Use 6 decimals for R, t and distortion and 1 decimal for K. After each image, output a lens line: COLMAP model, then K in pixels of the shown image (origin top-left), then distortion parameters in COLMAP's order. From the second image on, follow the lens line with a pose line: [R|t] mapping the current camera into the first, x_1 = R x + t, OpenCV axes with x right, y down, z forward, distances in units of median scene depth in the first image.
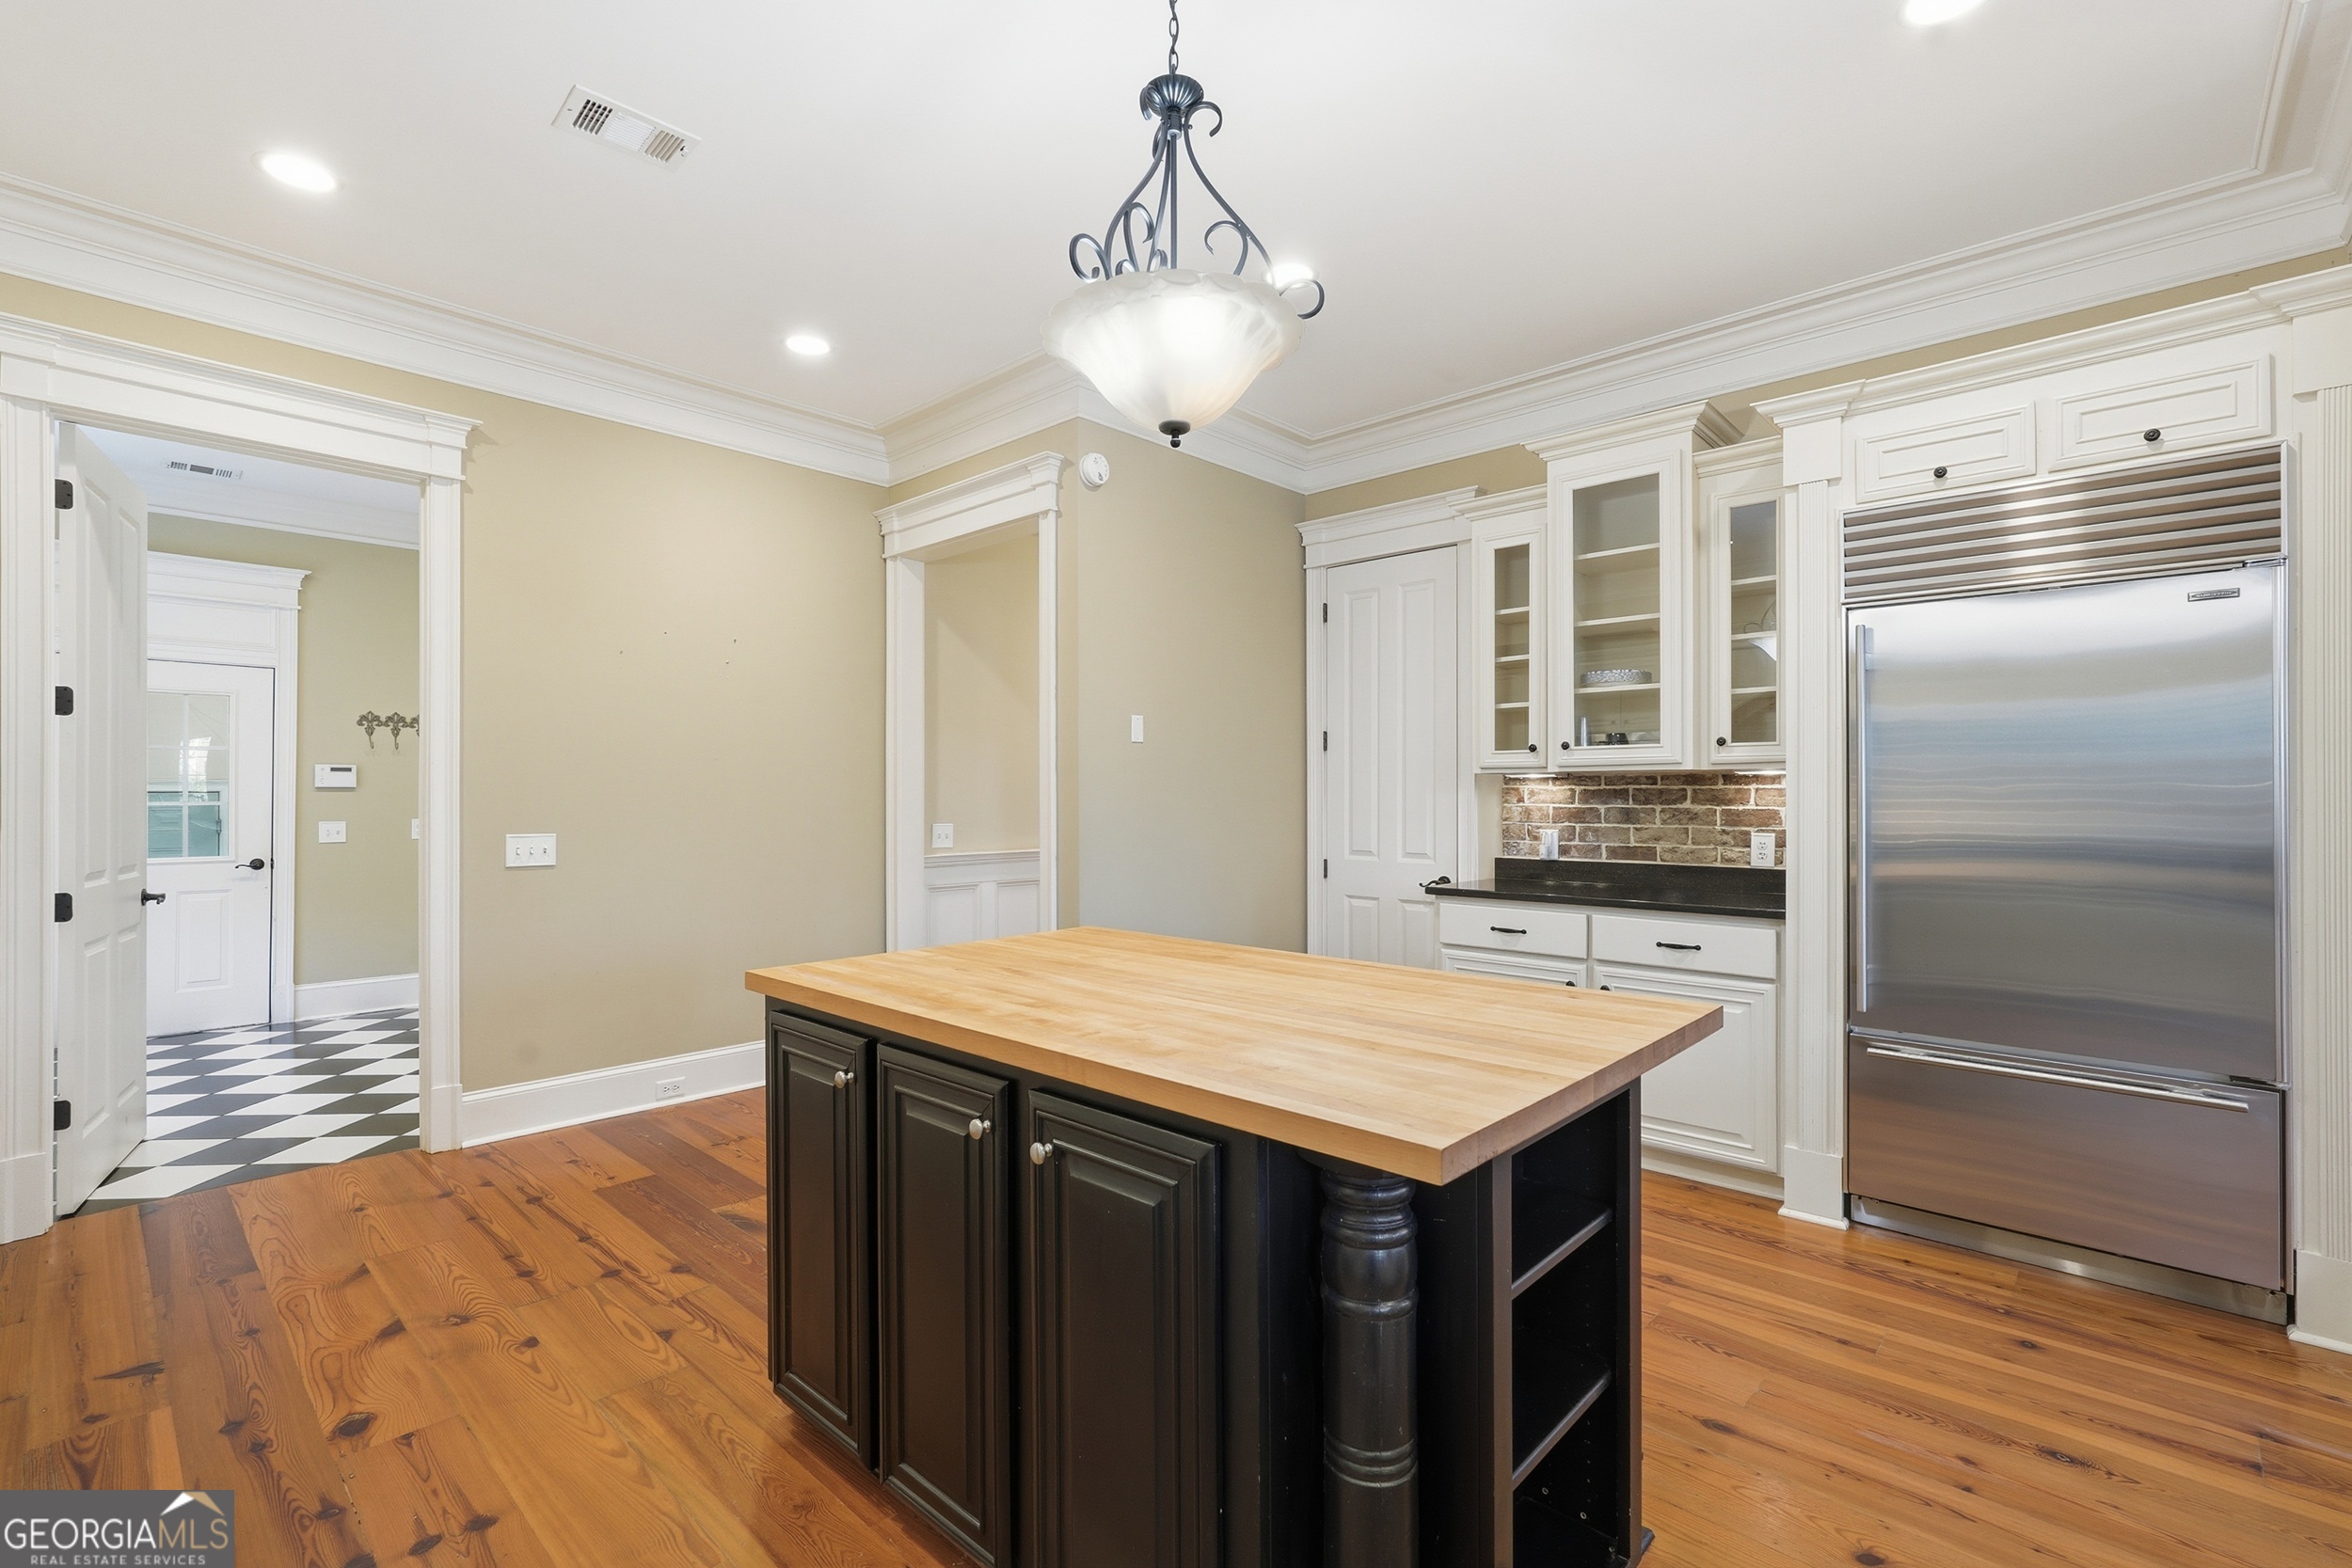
lens RADIAL K [[1050.8, 0, 1165.8], [0, 1050.8, 793.6], [0, 0, 1]] dist [-0.014762, 0.008693]
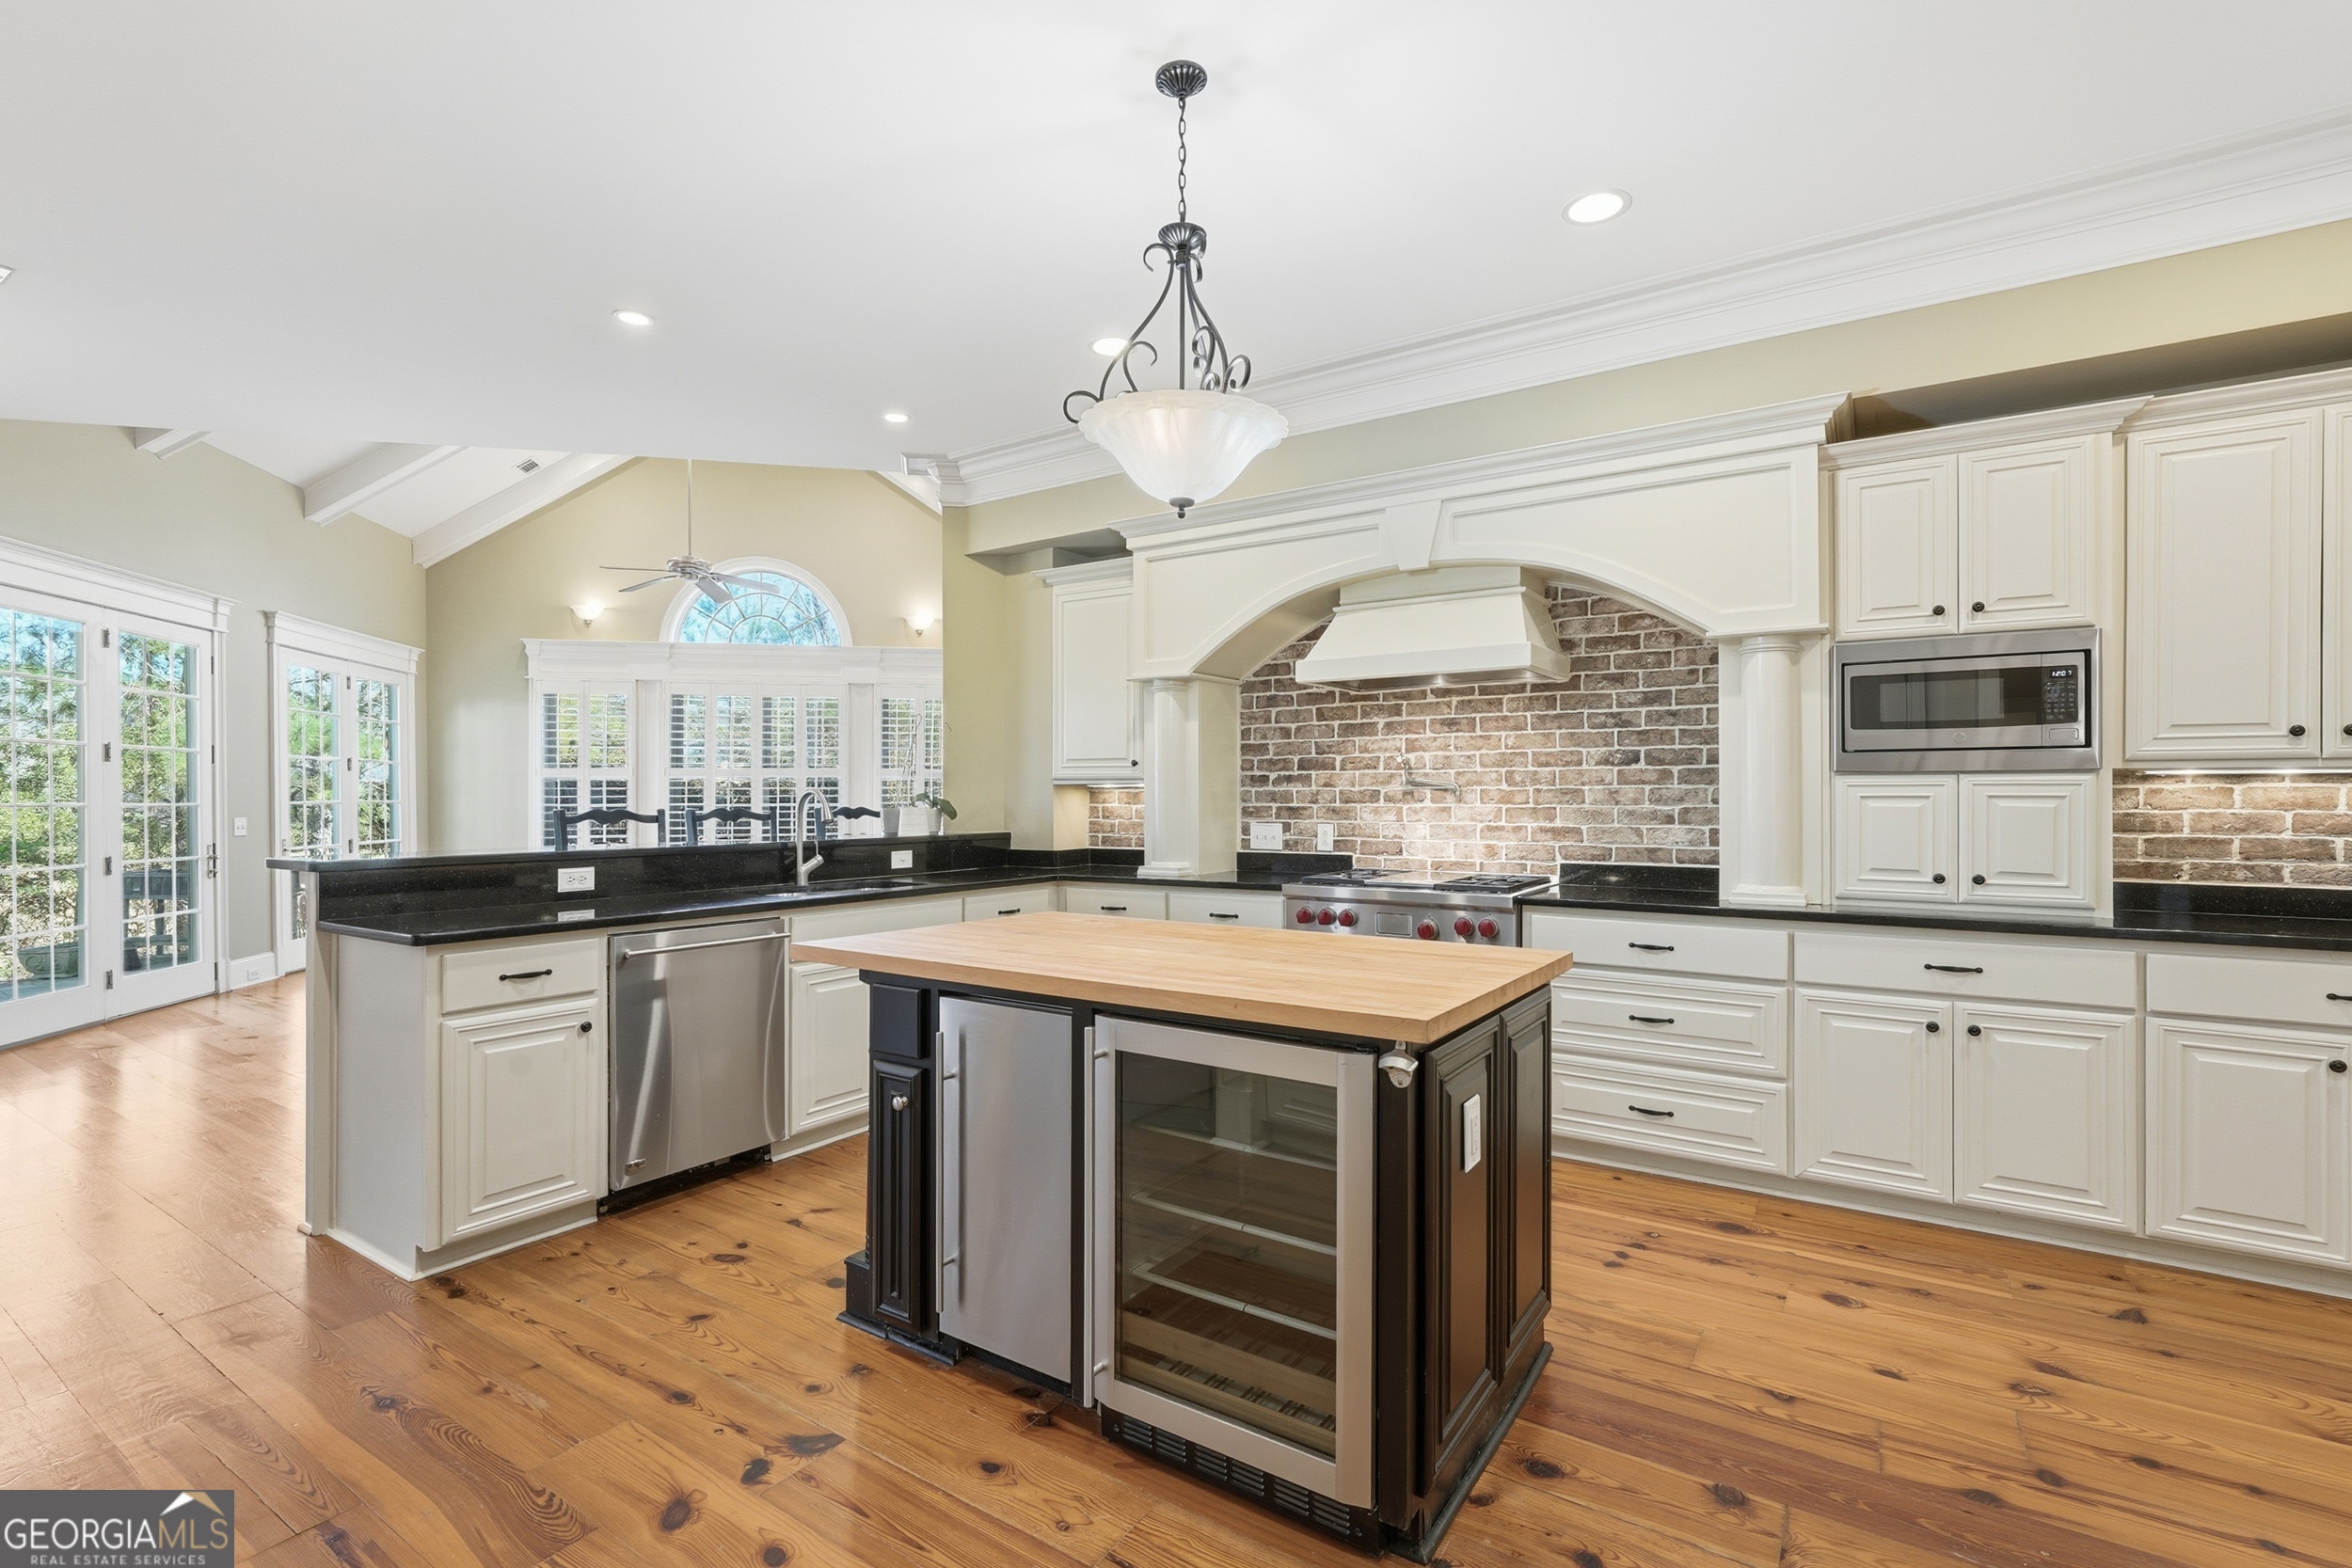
lens RADIAL K [[1050.8, 0, 1165.8], [0, 1050.8, 793.6], [0, 0, 1]] dist [-0.014762, 0.008693]
pose [[-0.985439, 0.001185, -0.170026, 0.160776], [0.002066, 0.999985, -0.005003, 0.003570], [0.170018, -0.005281, -0.985427, 1.487888]]
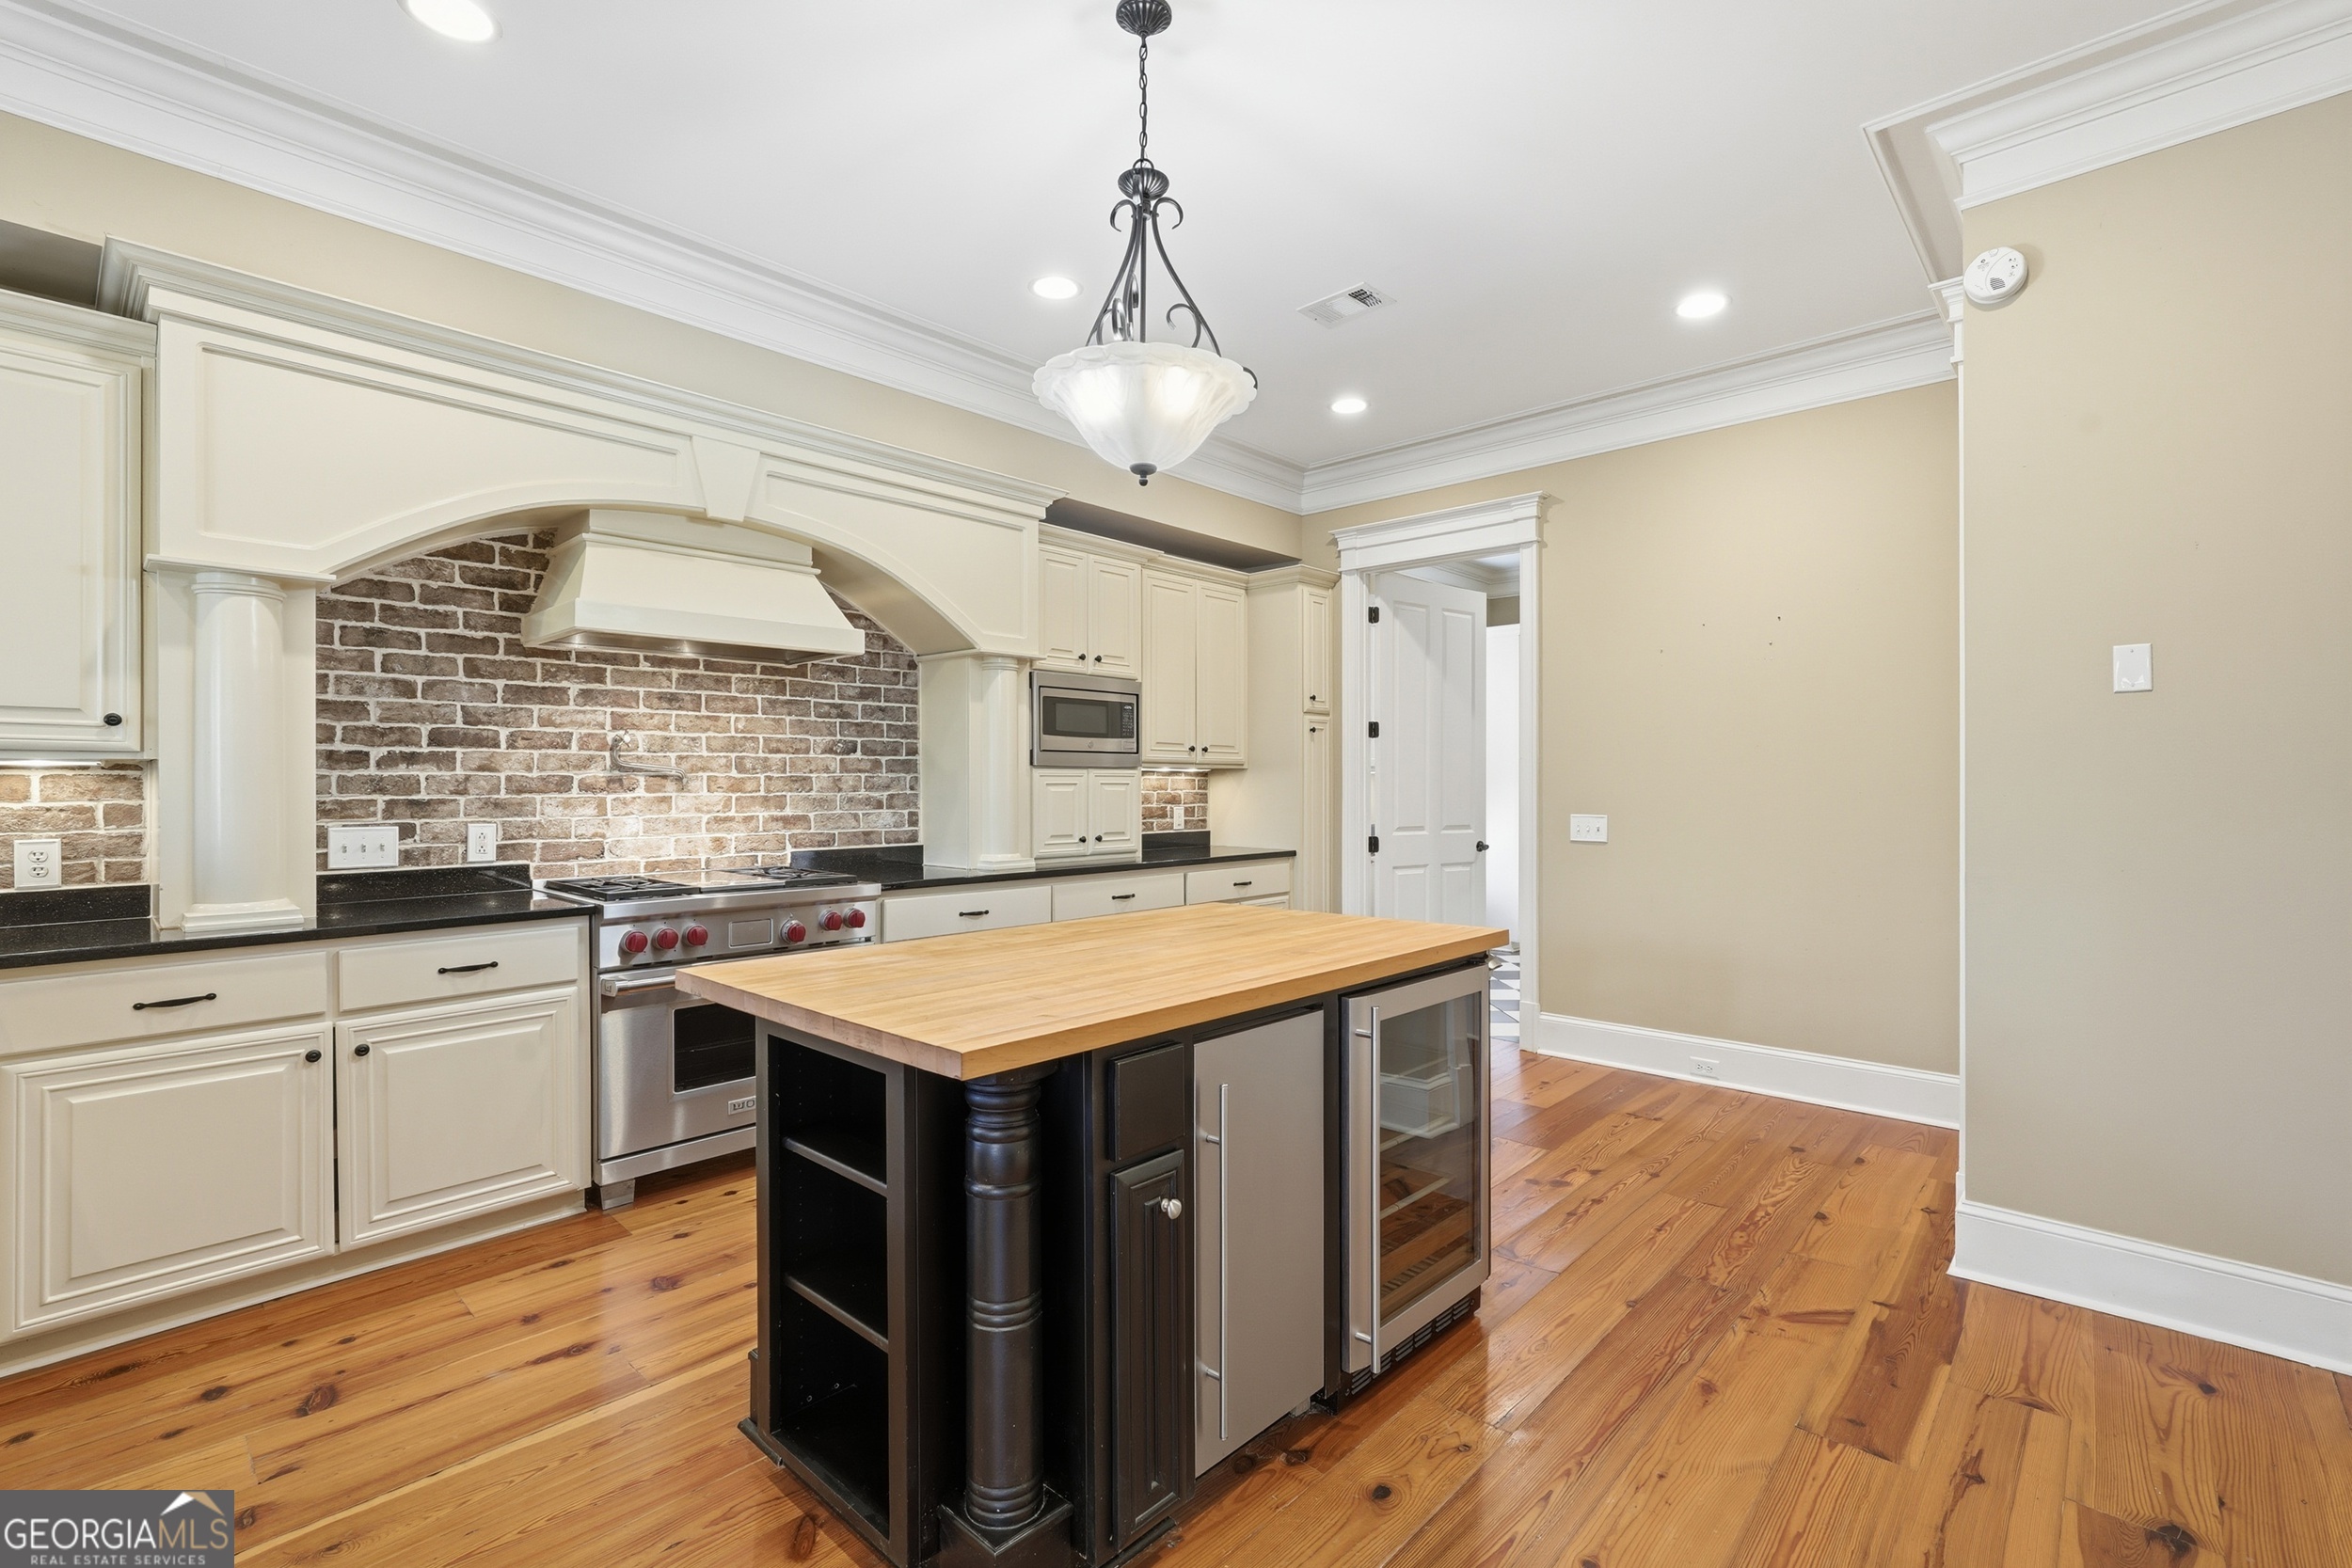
lens RADIAL K [[1040.2, 0, 1178.7], [0, 1040.2, 789.1], [0, 0, 1]] dist [-0.008019, 0.000021]
pose [[0.000029, 0.007947, -0.999968, 0.777818], [0.002971, 0.999964, 0.007947, -0.001412], [0.999996, -0.002971, 0.000006, 0.692334]]
